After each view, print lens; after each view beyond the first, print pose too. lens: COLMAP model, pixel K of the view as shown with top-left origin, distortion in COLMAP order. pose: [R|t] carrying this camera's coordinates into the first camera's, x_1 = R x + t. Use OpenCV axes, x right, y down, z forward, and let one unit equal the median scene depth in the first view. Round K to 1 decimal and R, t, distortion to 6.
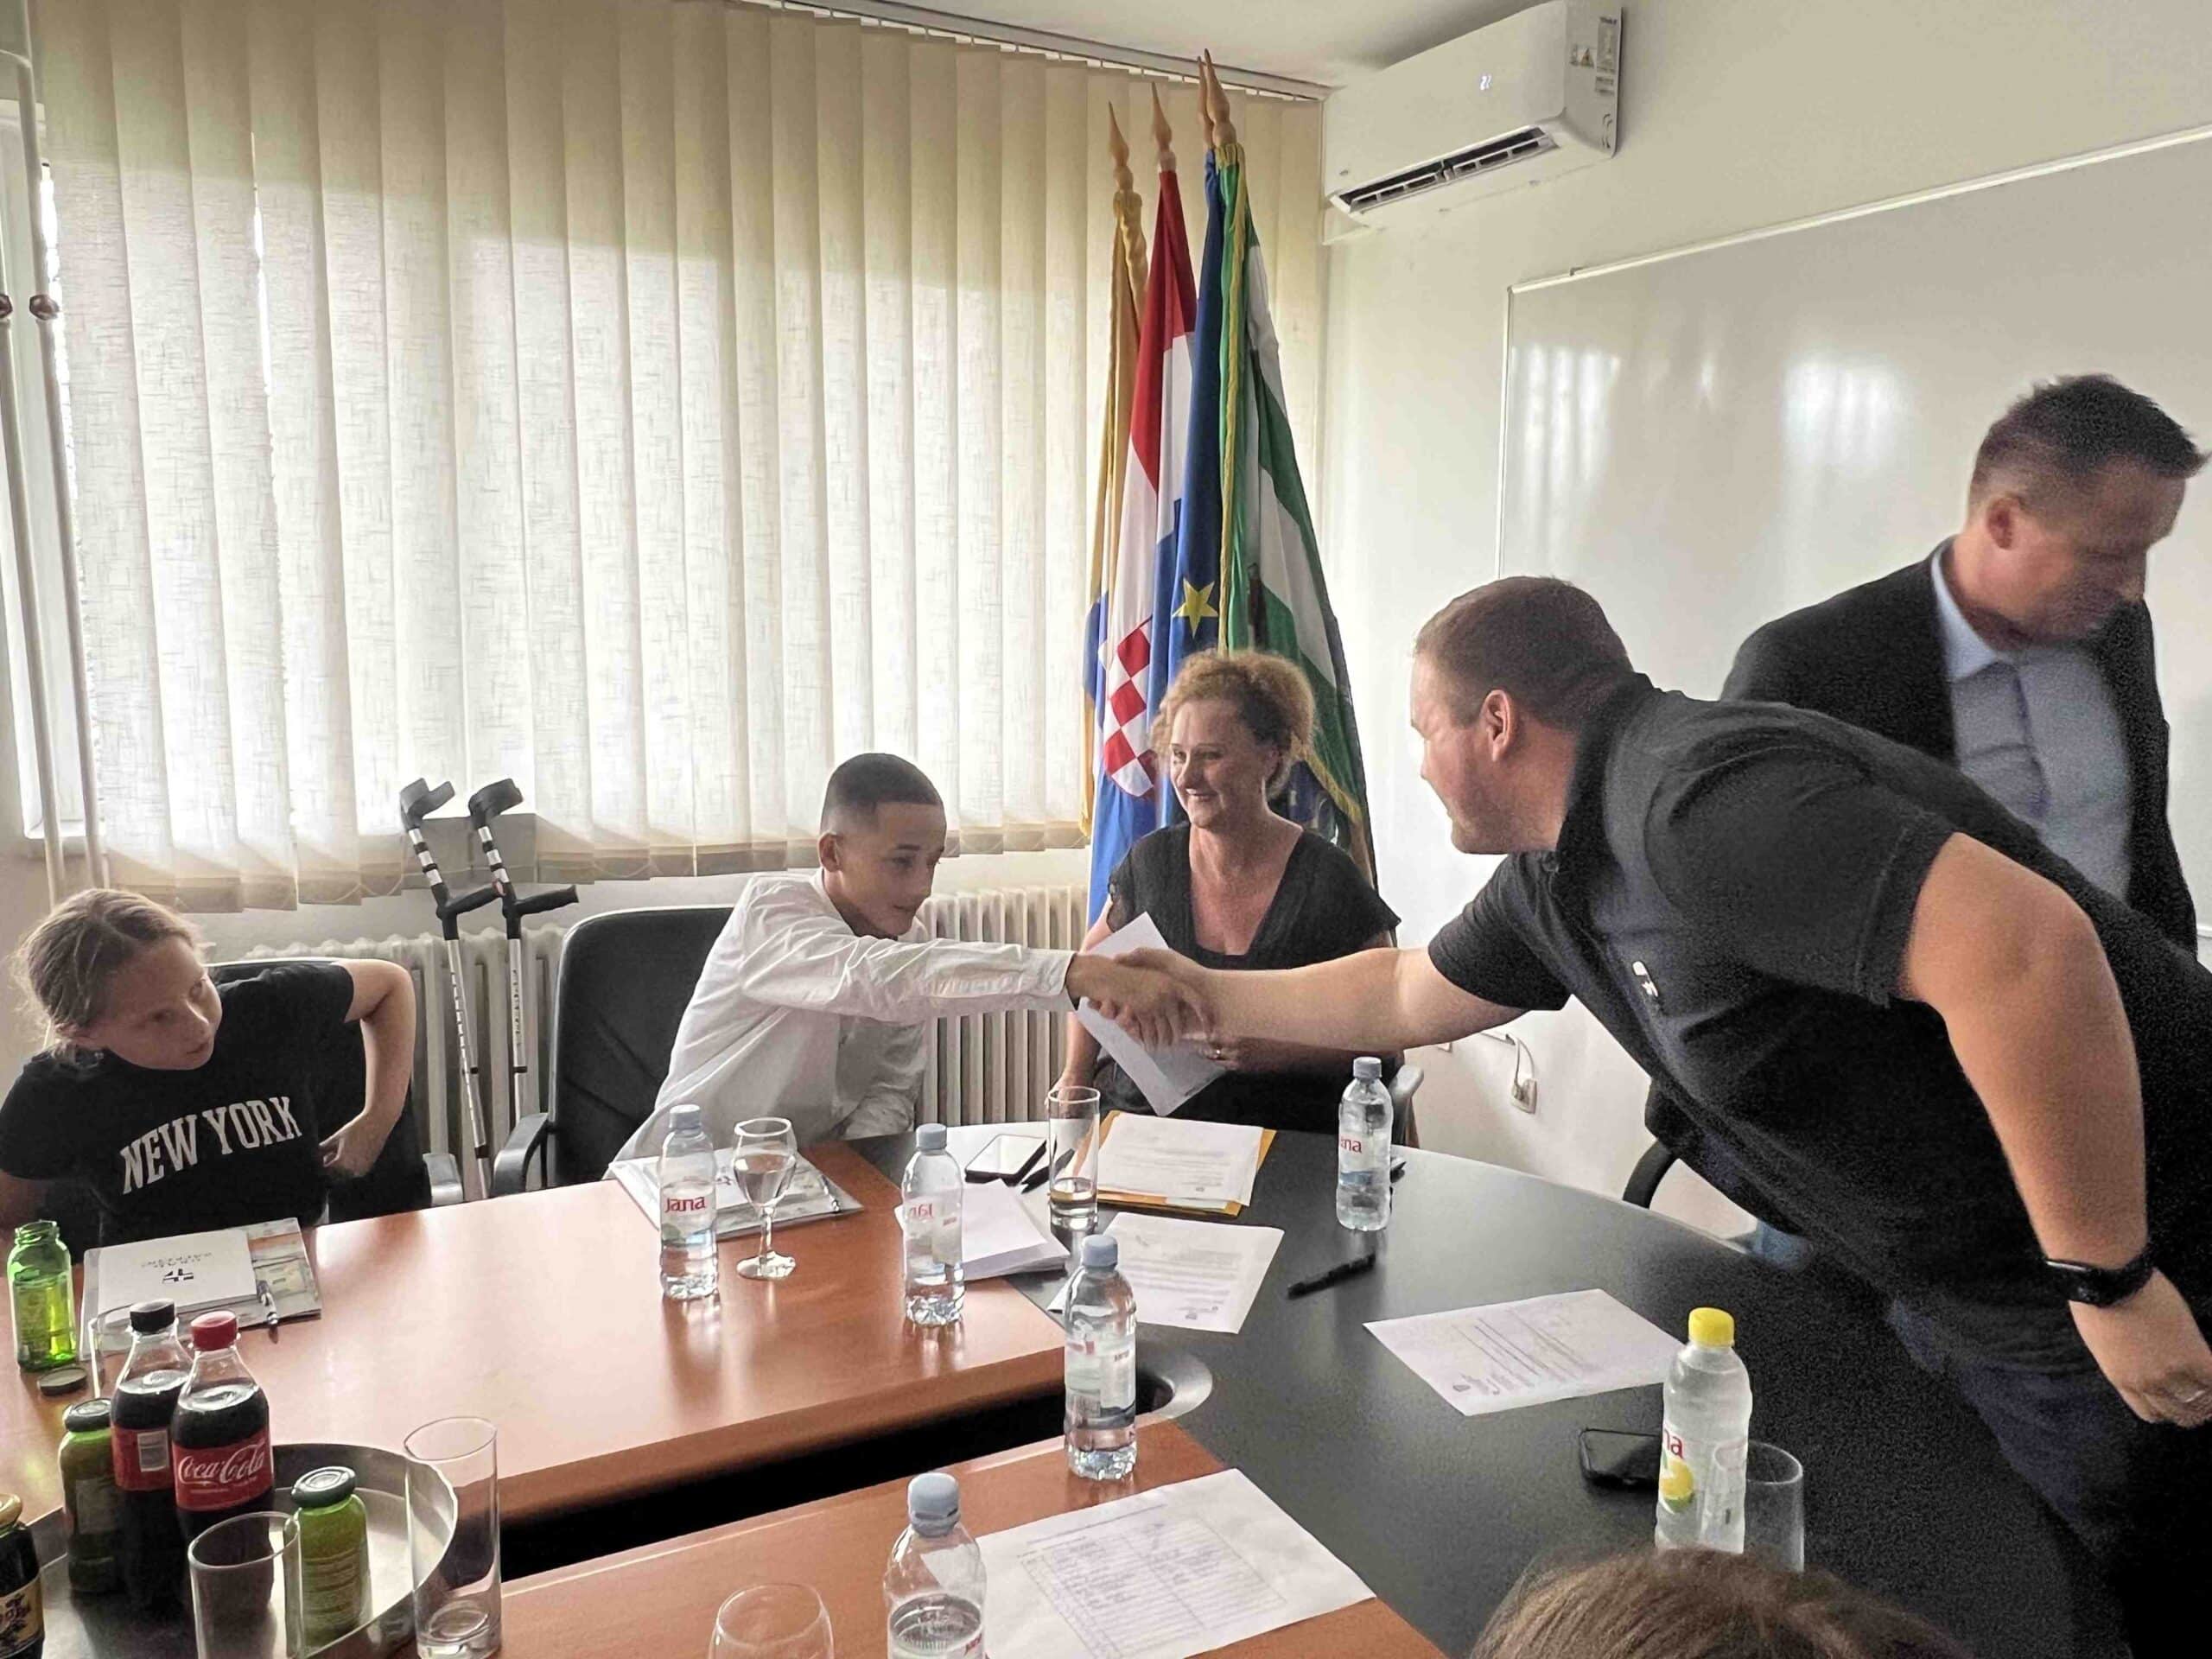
lens RADIAL K [[1657.4, 0, 1107.5], [0, 1657.4, 813.6], [0, 0, 1]] dist [0.019906, -0.003054]
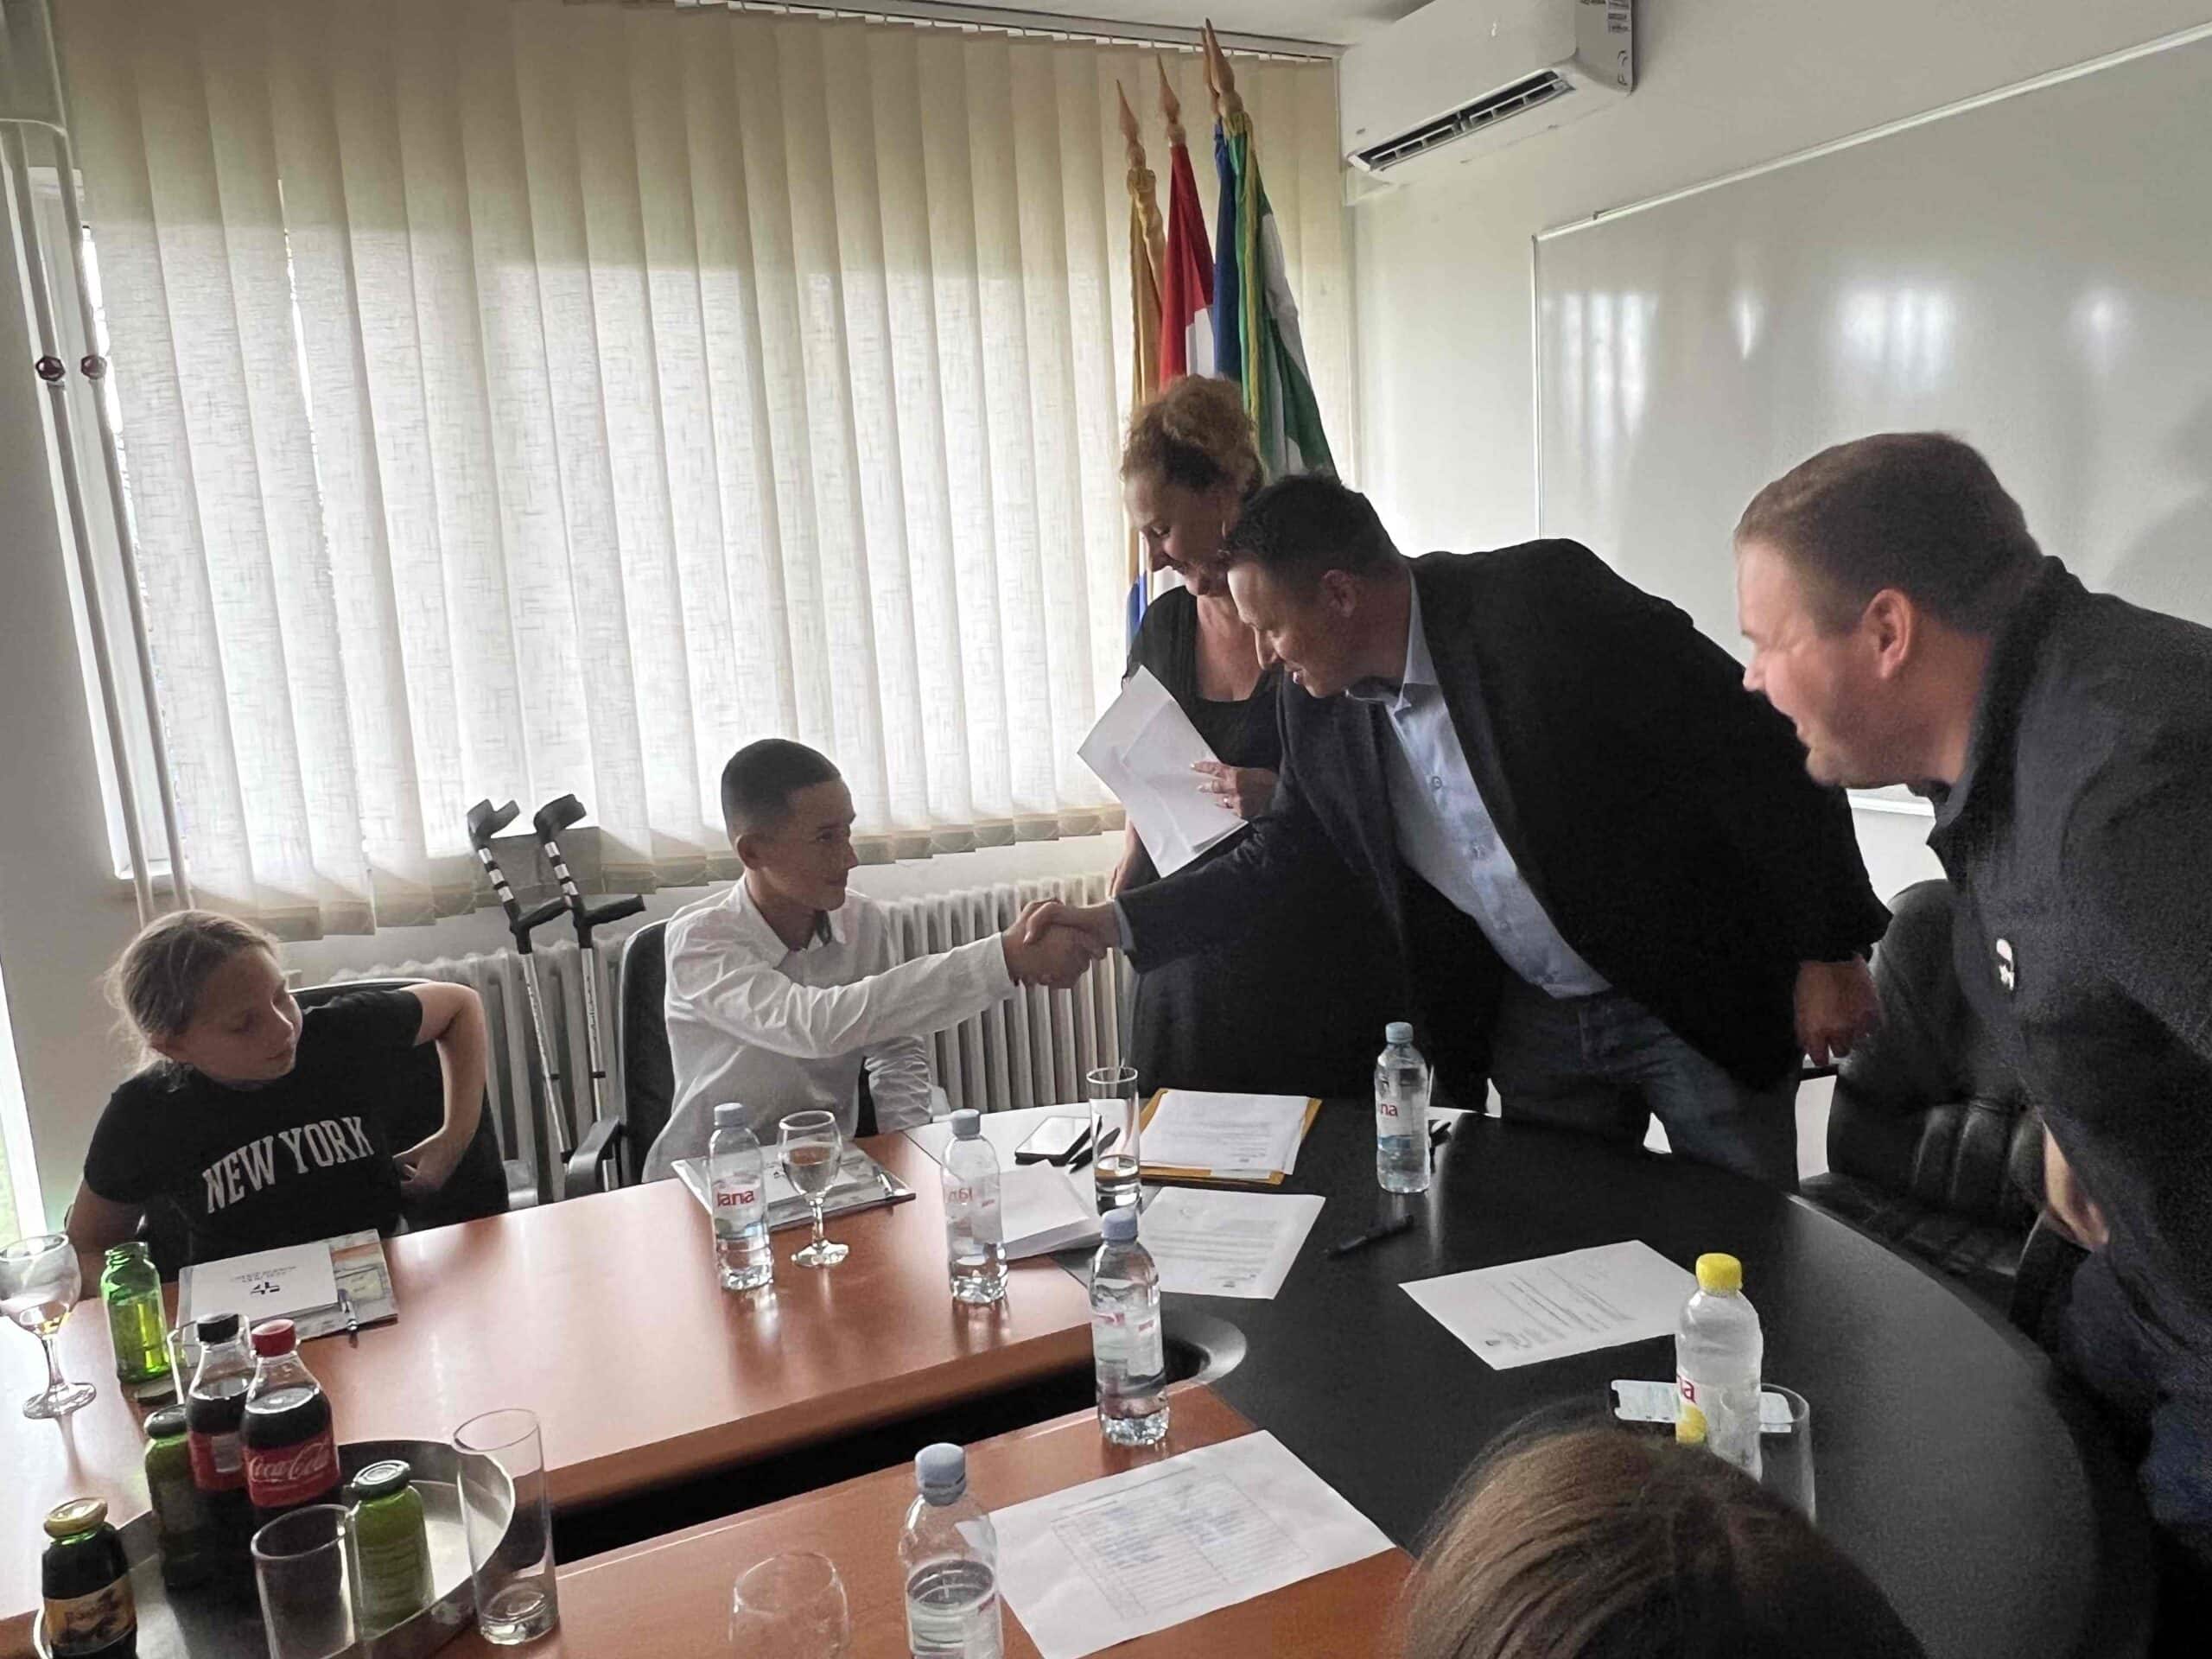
lens RADIAL K [[1659.9, 0, 1107.2], [0, 1659.9, 828.9], [0, 0, 1]] dist [0.017644, -0.004078]
pose [[0.996968, -0.058682, -0.051091, 0.025146], [0.059803, 0.997995, 0.020712, -0.001229], [0.049773, -0.023704, 0.998479, -0.009030]]
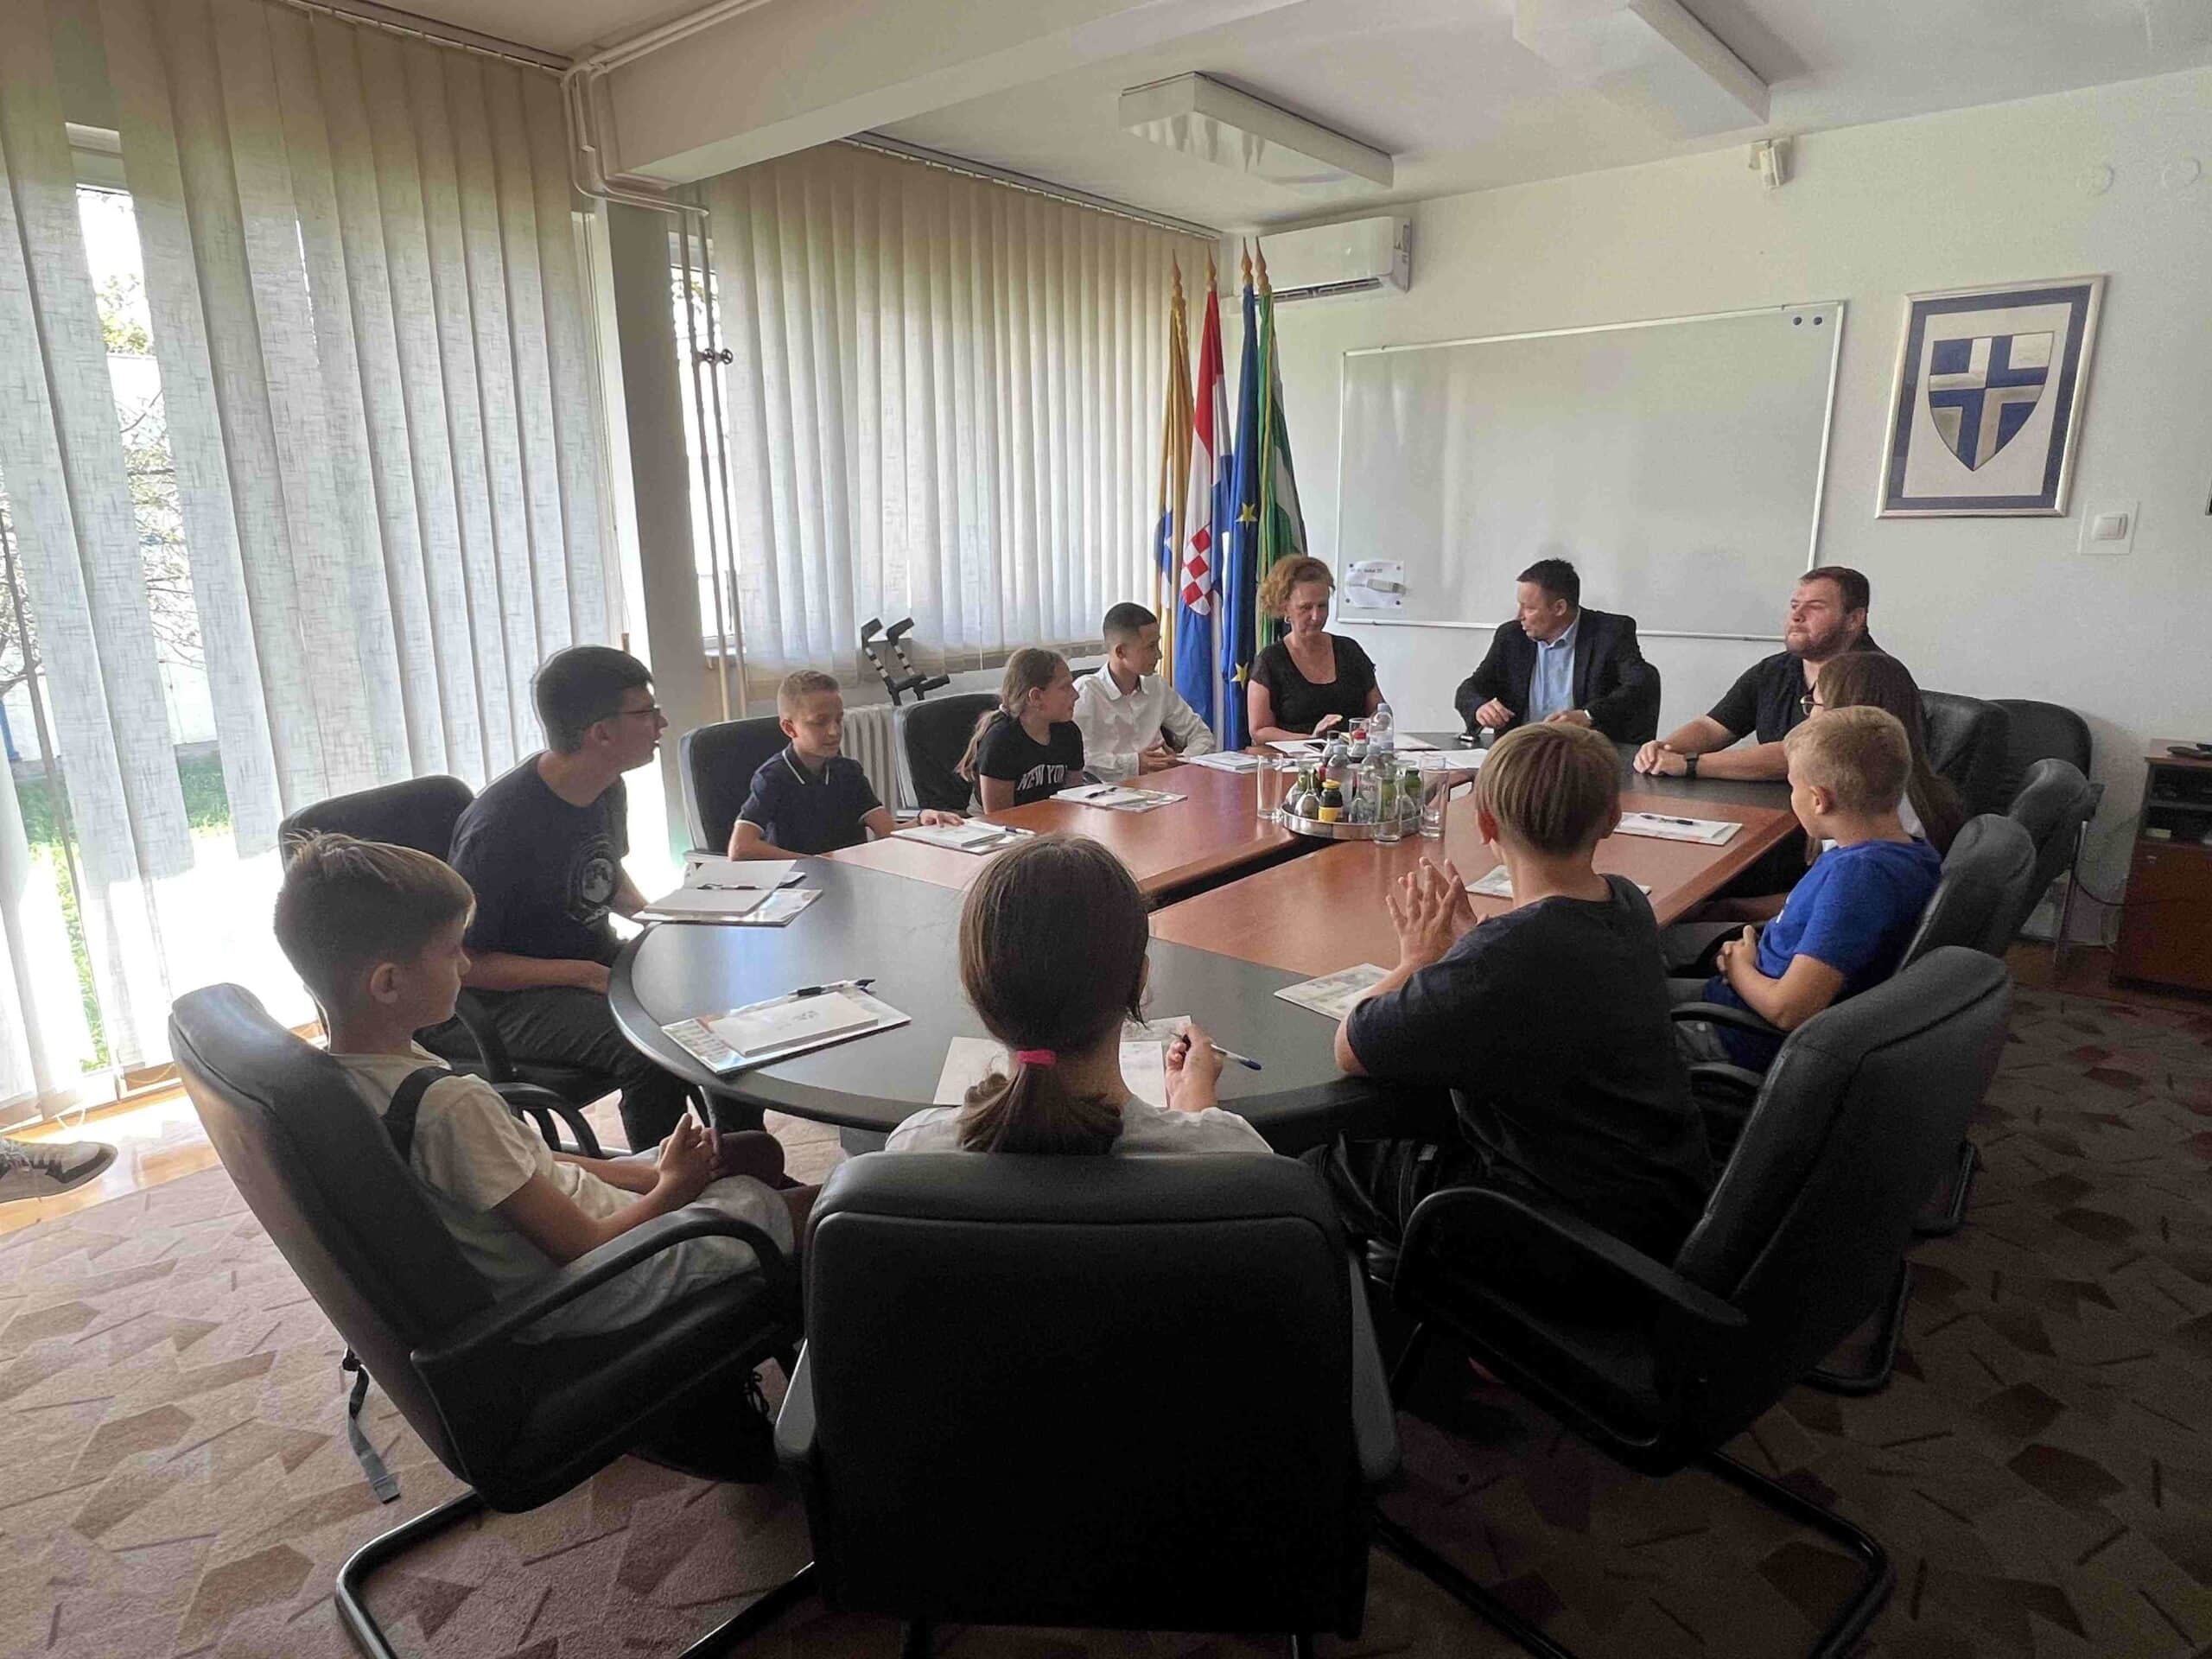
lens RADIAL K [[1270.7, 0, 1115.9], [0, 1270.7, 828.6], [0, 0, 1]] dist [0.000543, 0.000305]
pose [[0.927106, -0.103150, 0.360325, -0.835788], [0.062445, 0.990456, 0.122869, 0.063170], [-0.369560, -0.091412, 0.924699, -0.493619]]
